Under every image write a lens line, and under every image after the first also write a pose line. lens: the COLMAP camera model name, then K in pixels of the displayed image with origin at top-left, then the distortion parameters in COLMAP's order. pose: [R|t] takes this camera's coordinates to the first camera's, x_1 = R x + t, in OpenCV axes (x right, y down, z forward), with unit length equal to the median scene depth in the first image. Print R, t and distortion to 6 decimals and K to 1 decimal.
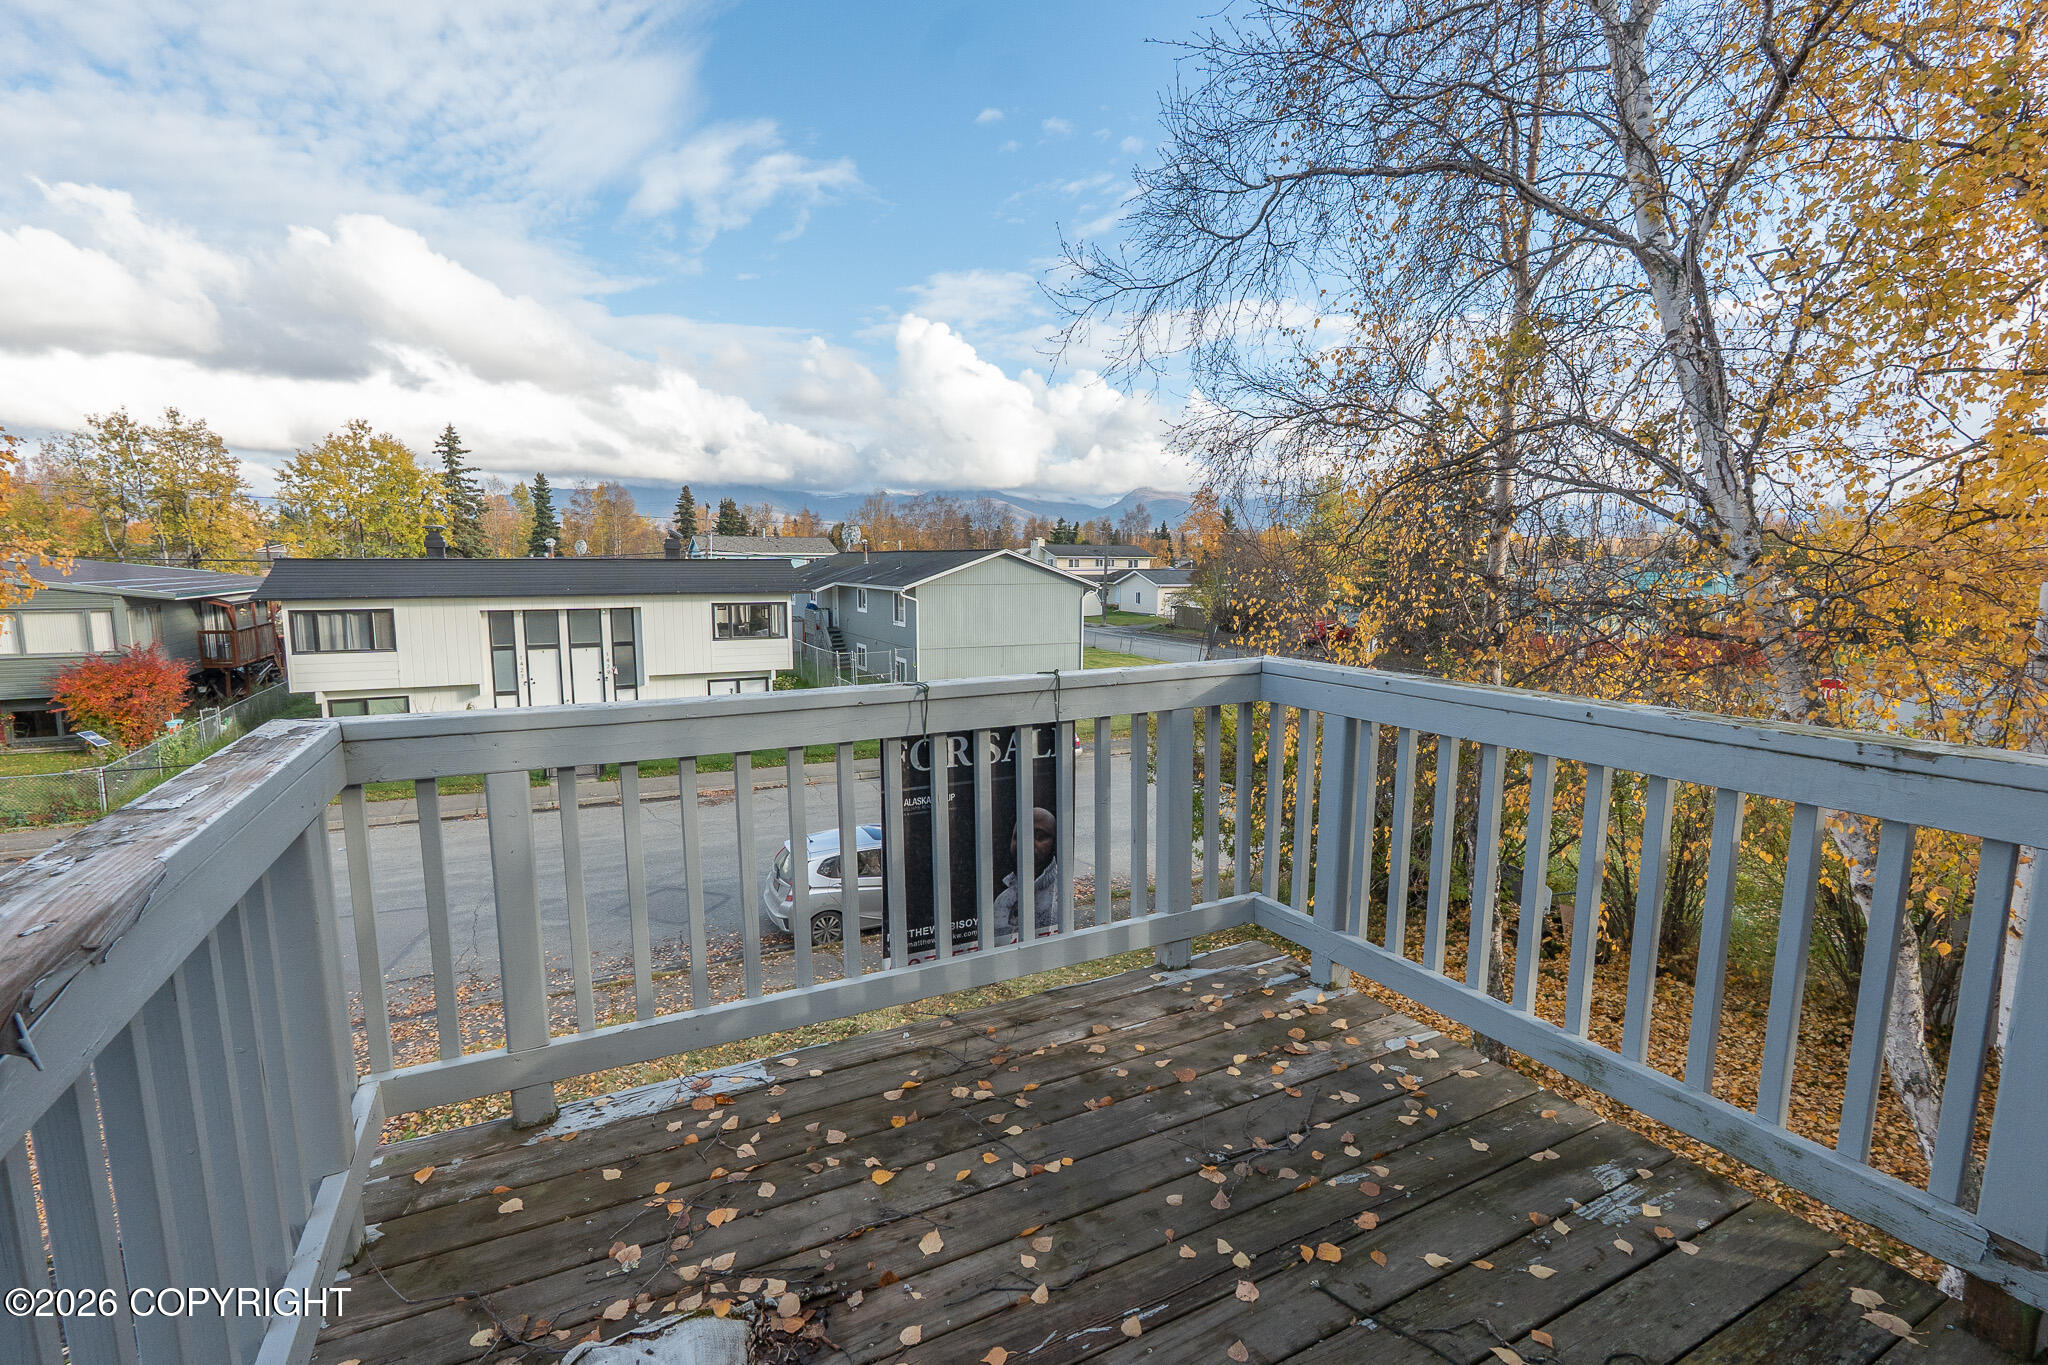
lens RADIAL K [[930.2, 0, 1024.0], [0, 930.2, 682.5], [0, 0, 1]] dist [-0.014221, 0.002365]
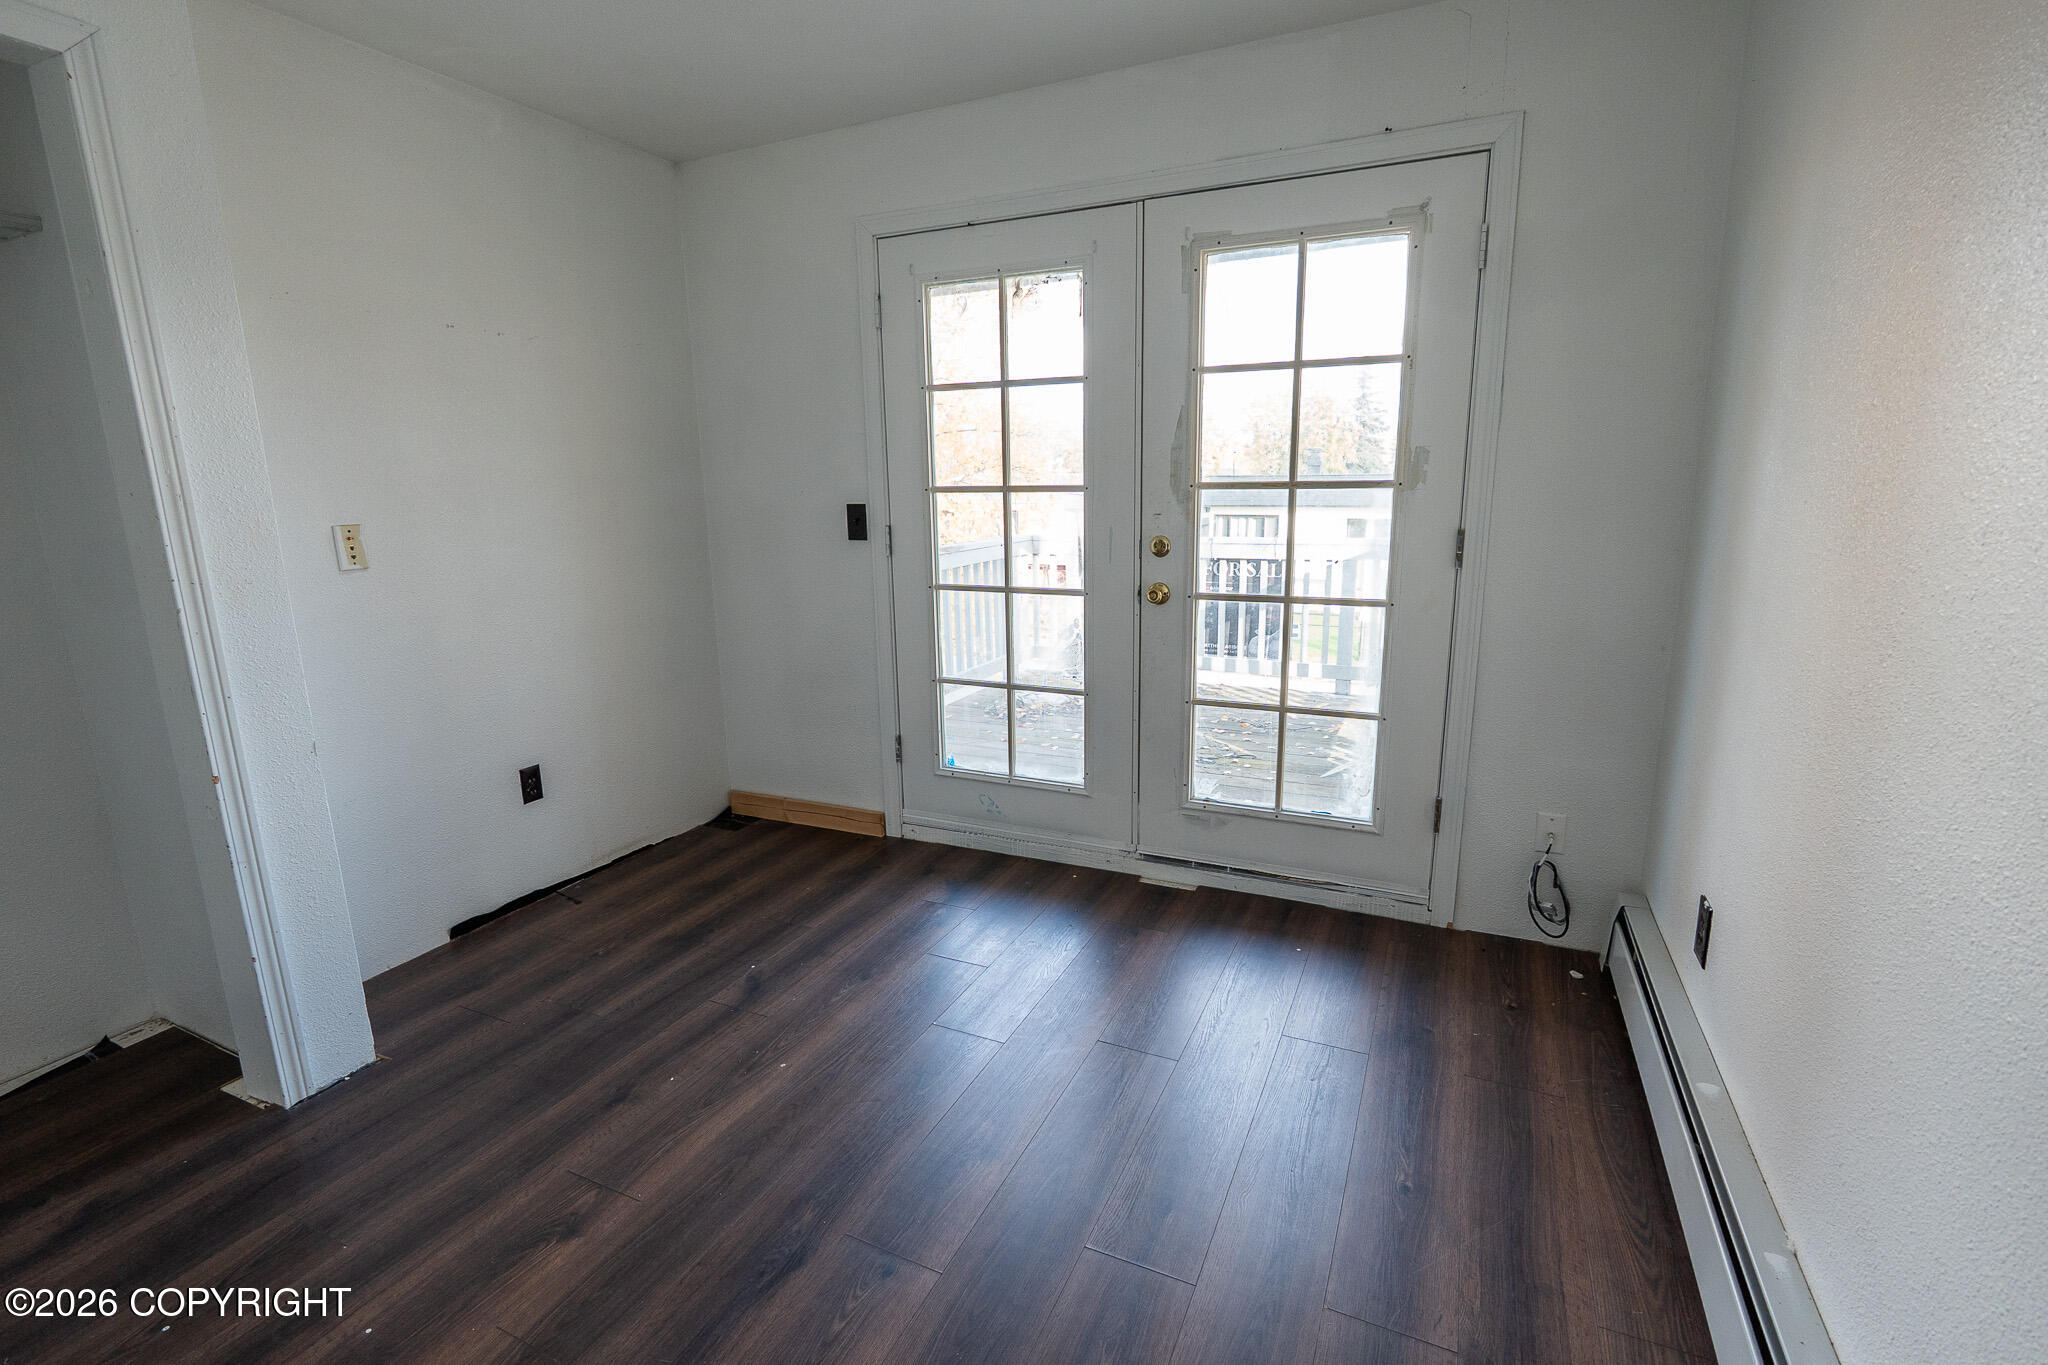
lens RADIAL K [[930.2, 0, 1024.0], [0, 930.2, 682.5], [0, 0, 1]] dist [-0.014221, 0.002365]
pose [[0.610565, 0.163393, -0.774928, 0.127425], [-0.093241, 0.986512, 0.134540, 0.009010], [0.786458, -0.009890, 0.617564, -0.061777]]
